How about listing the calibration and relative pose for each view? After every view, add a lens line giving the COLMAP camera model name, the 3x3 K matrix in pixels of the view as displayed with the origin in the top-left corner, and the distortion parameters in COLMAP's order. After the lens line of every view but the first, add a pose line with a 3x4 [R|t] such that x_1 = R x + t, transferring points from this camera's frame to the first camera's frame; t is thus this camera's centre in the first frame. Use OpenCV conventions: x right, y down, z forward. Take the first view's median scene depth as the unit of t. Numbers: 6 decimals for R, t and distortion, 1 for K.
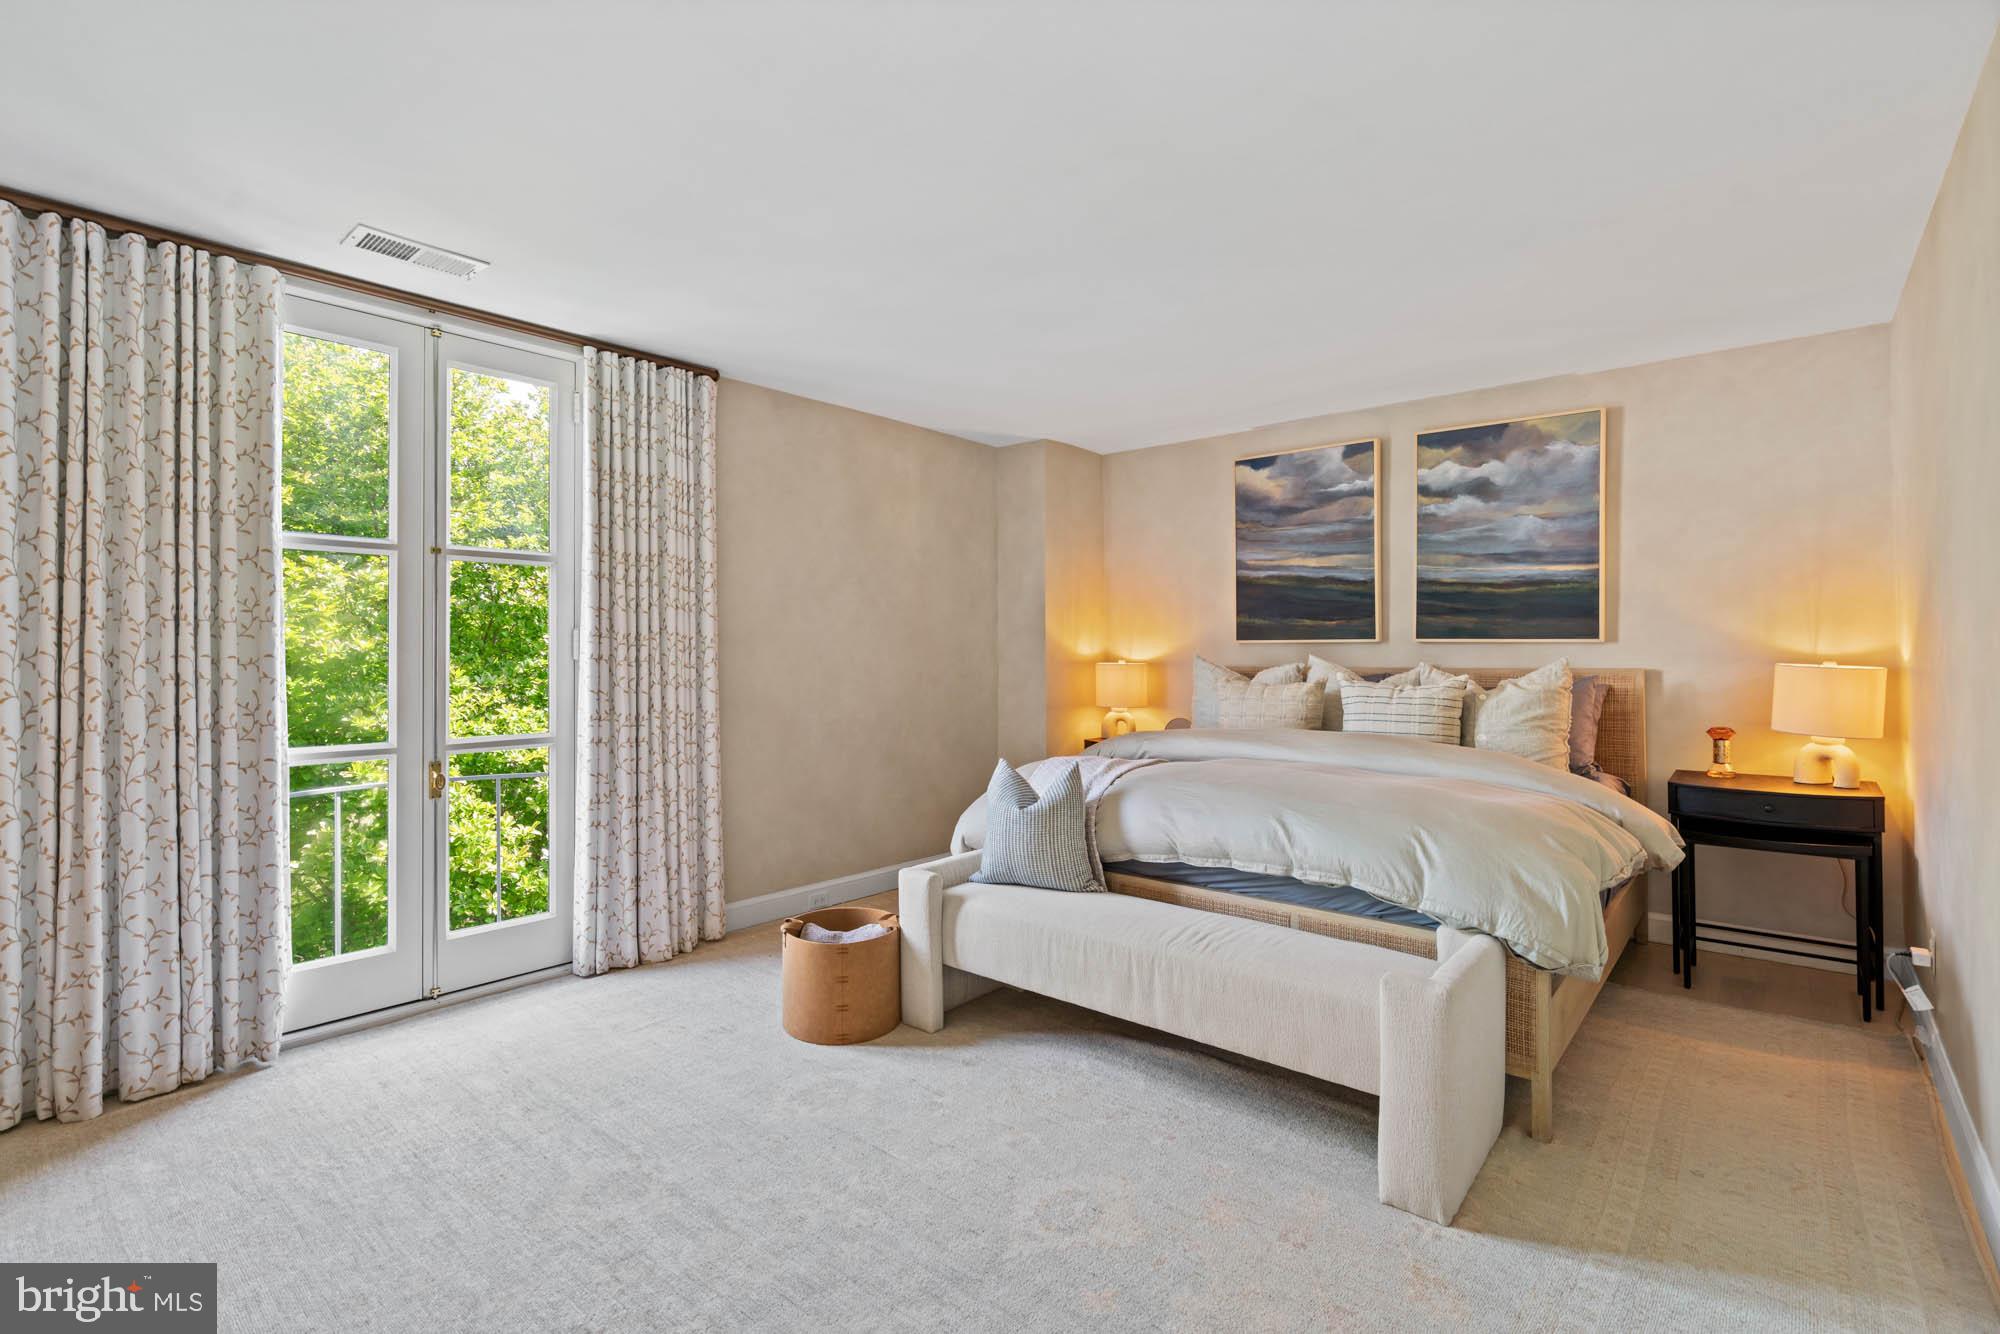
lens RADIAL K [[915.4, 0, 993.5], [0, 915.4, 646.0], [0, 0, 1]] dist [-0.005960, 0.003471]
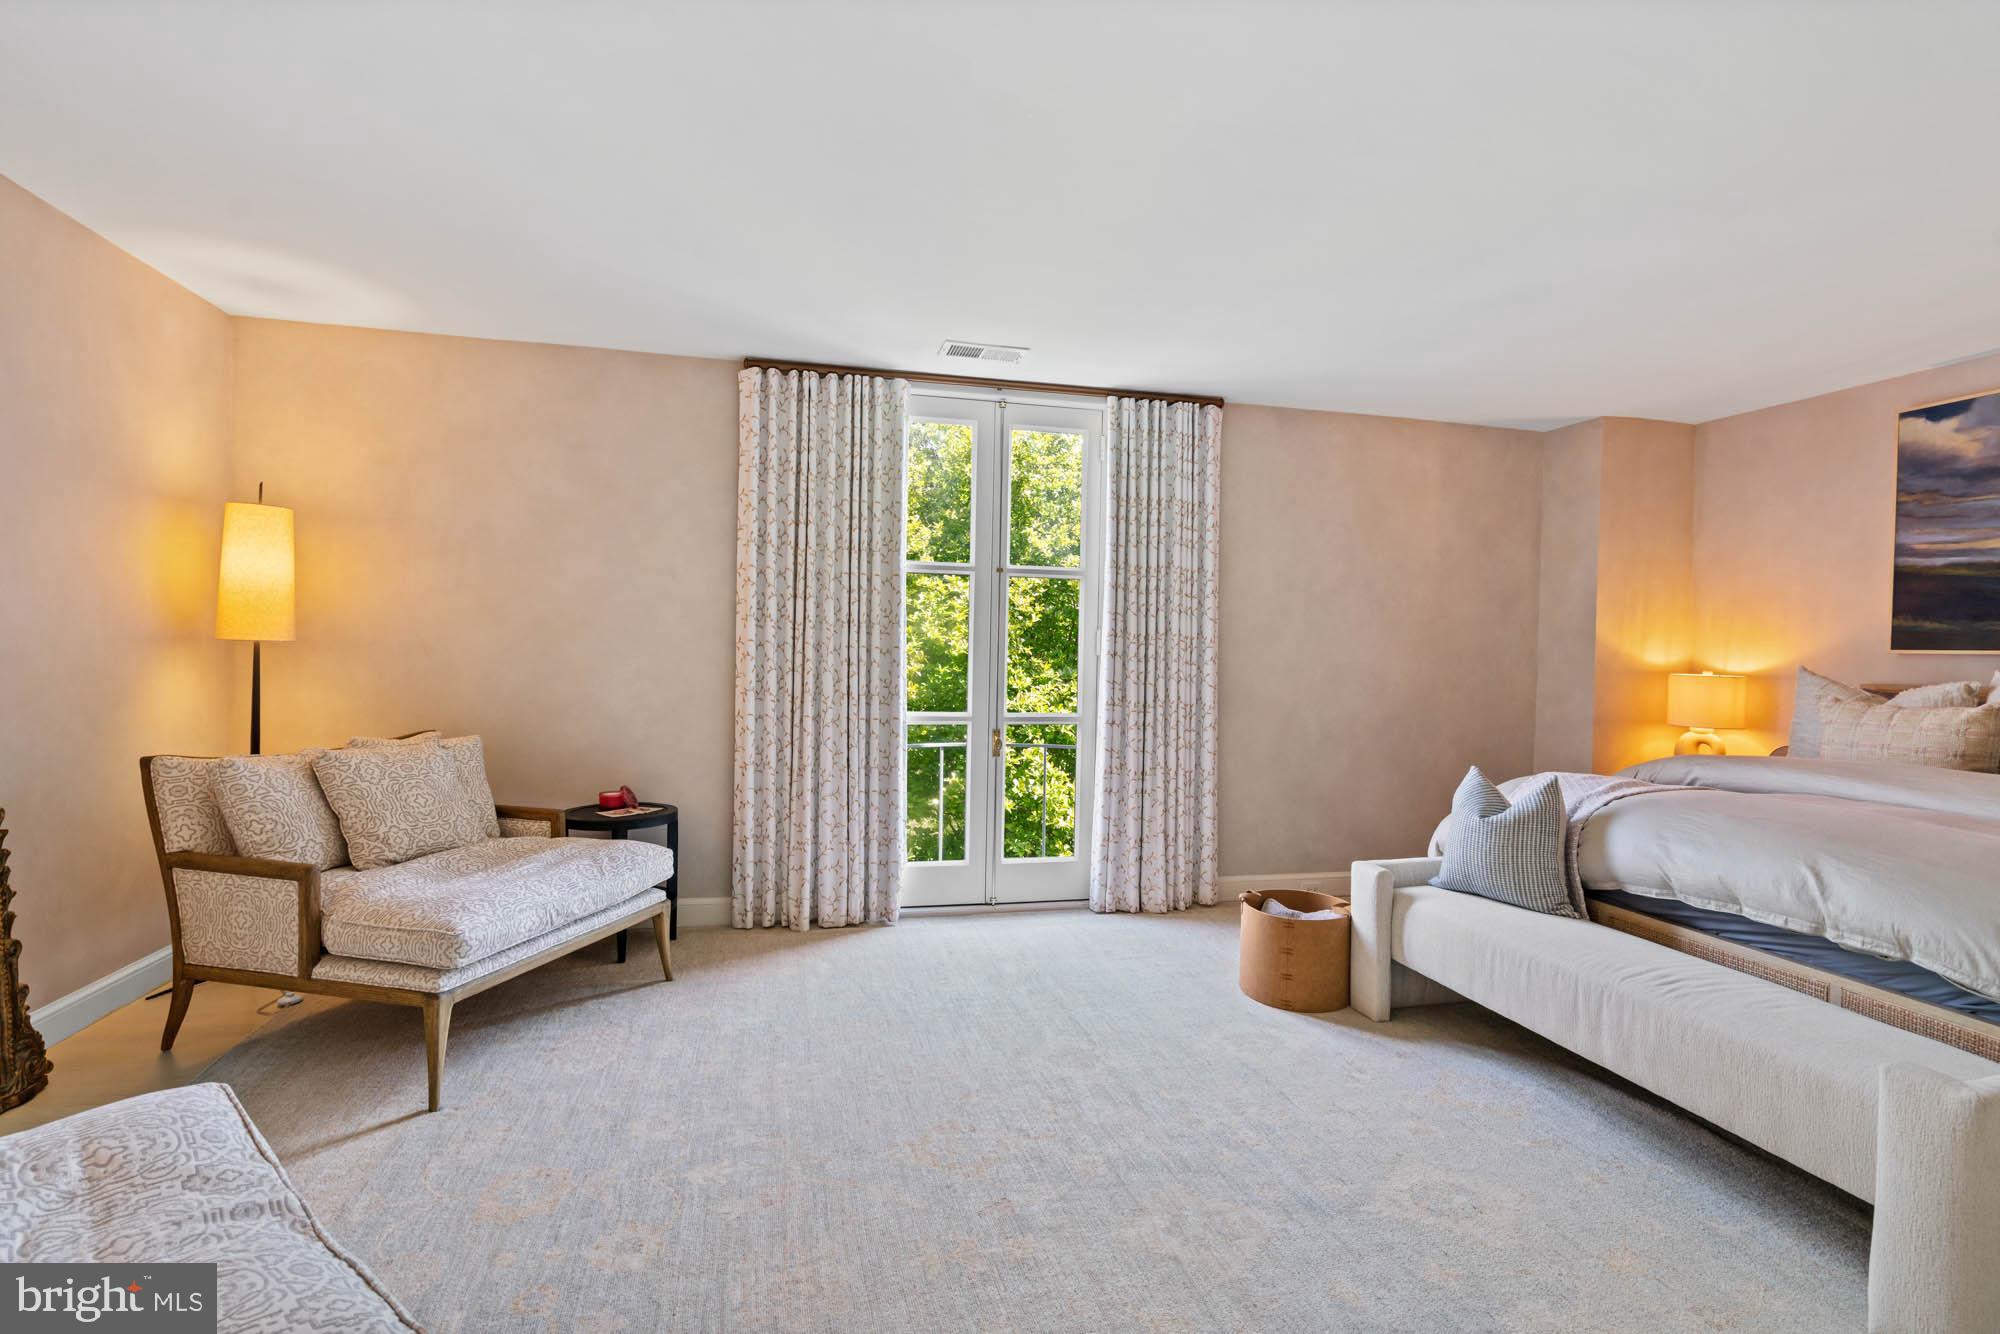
lens RADIAL K [[915.4, 0, 1004.6], [0, 915.4, 669.0], [0, 0, 1]] dist [-0.005960, 0.003471]
pose [[0.813486, 0.030190, -0.580800, 0.196059], [-0.016705, 0.999453, 0.028553, 0.000681], [0.581344, -0.013525, 0.813546, -0.089772]]
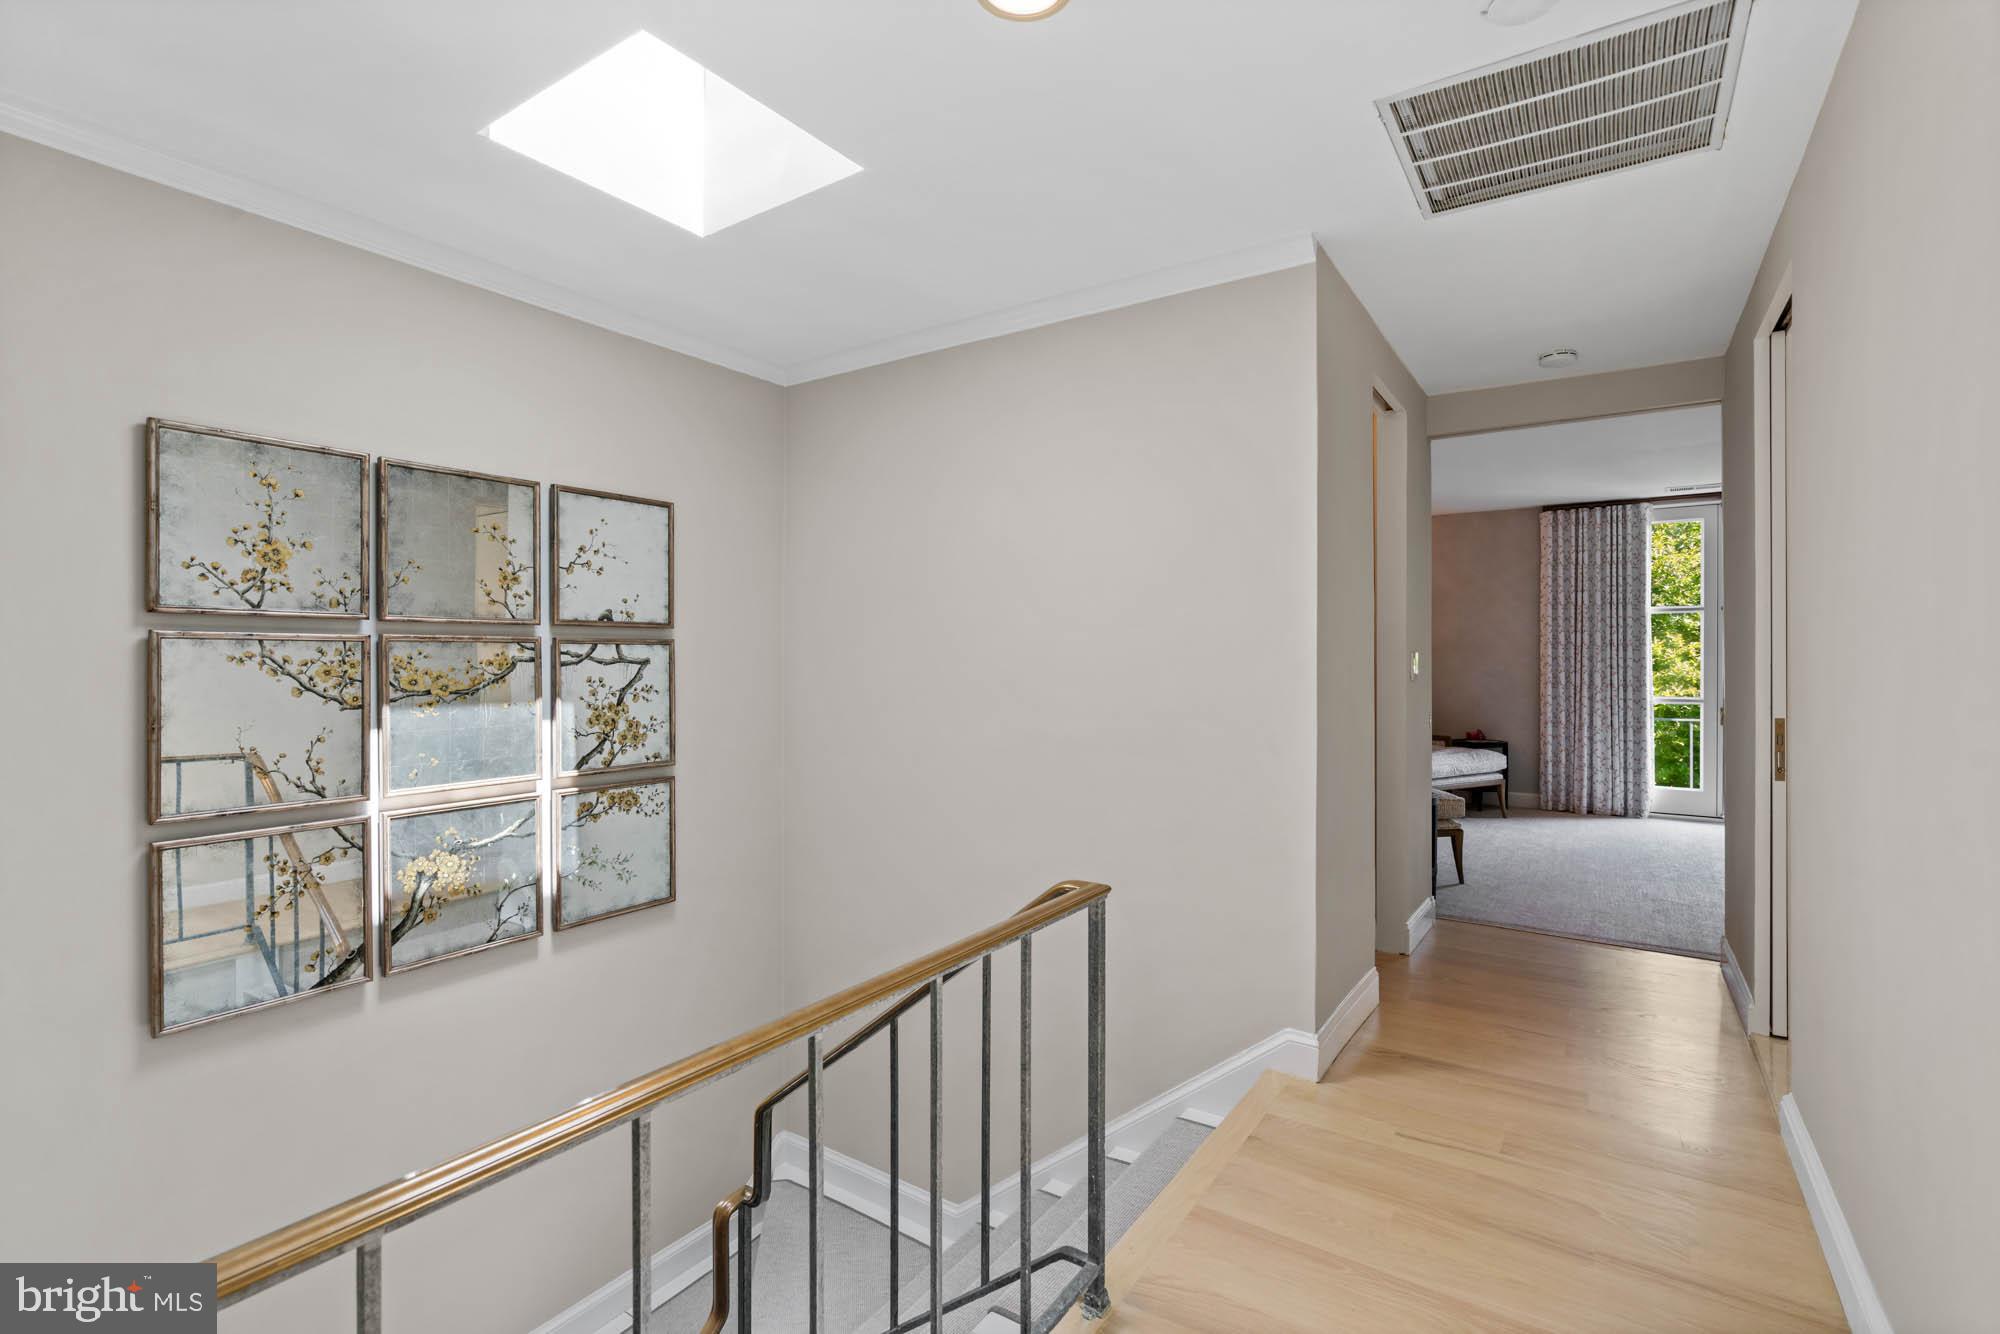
lens RADIAL K [[915.4, 0, 991.2], [0, 915.4, 657.6], [0, 0, 1]] dist [-0.005960, 0.003471]
pose [[0.103034, -0.000190, -0.994678, 1.519137], [0.005248, 0.999986, 0.000353, -0.000923], [0.994664, -0.005257, 0.103034, -1.045355]]
